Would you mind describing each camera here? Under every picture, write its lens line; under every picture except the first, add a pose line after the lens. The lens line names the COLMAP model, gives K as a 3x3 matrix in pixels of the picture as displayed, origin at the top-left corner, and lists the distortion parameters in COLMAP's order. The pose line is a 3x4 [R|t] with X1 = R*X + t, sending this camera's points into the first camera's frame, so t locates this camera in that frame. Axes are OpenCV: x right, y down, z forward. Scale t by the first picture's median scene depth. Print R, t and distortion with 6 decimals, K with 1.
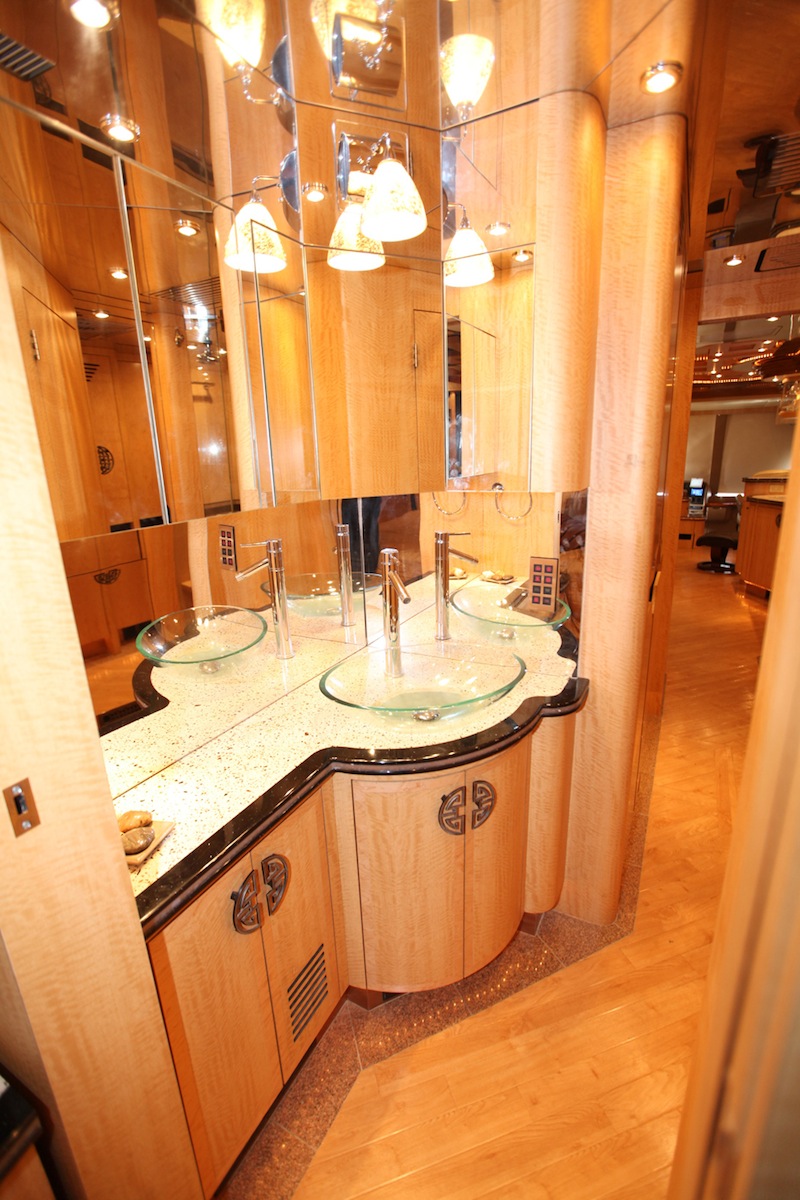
lens RADIAL K [[547.7, 0, 400.6], [0, 547.7, 602.0], [0, 0, 1]] dist [-0.039966, 0.012431]
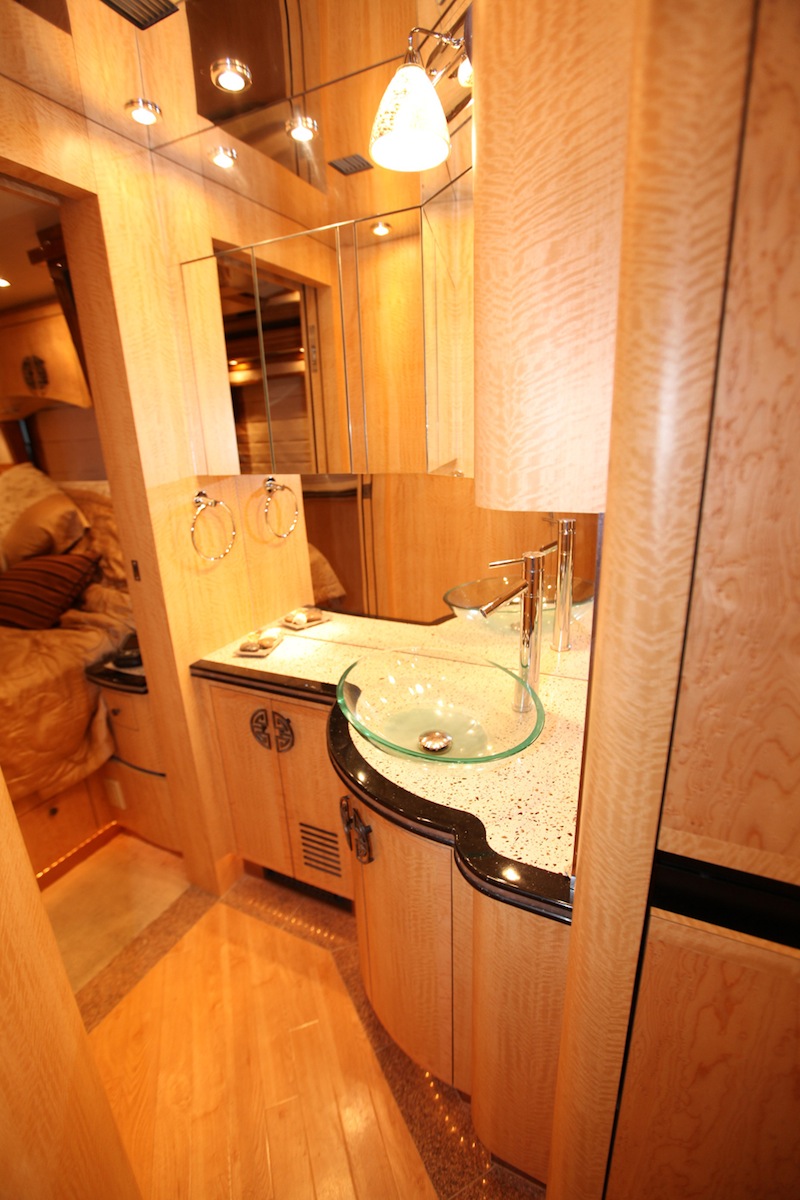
lens RADIAL K [[547.7, 0, 400.5], [0, 547.7, 606.0], [0, 0, 1]] dist [-0.039966, 0.012431]
pose [[0.033659, 0.334291, -0.941869, 0.861867], [-0.233547, 0.918942, 0.317808, -0.272998], [0.971763, 0.209273, 0.109003, 0.907510]]
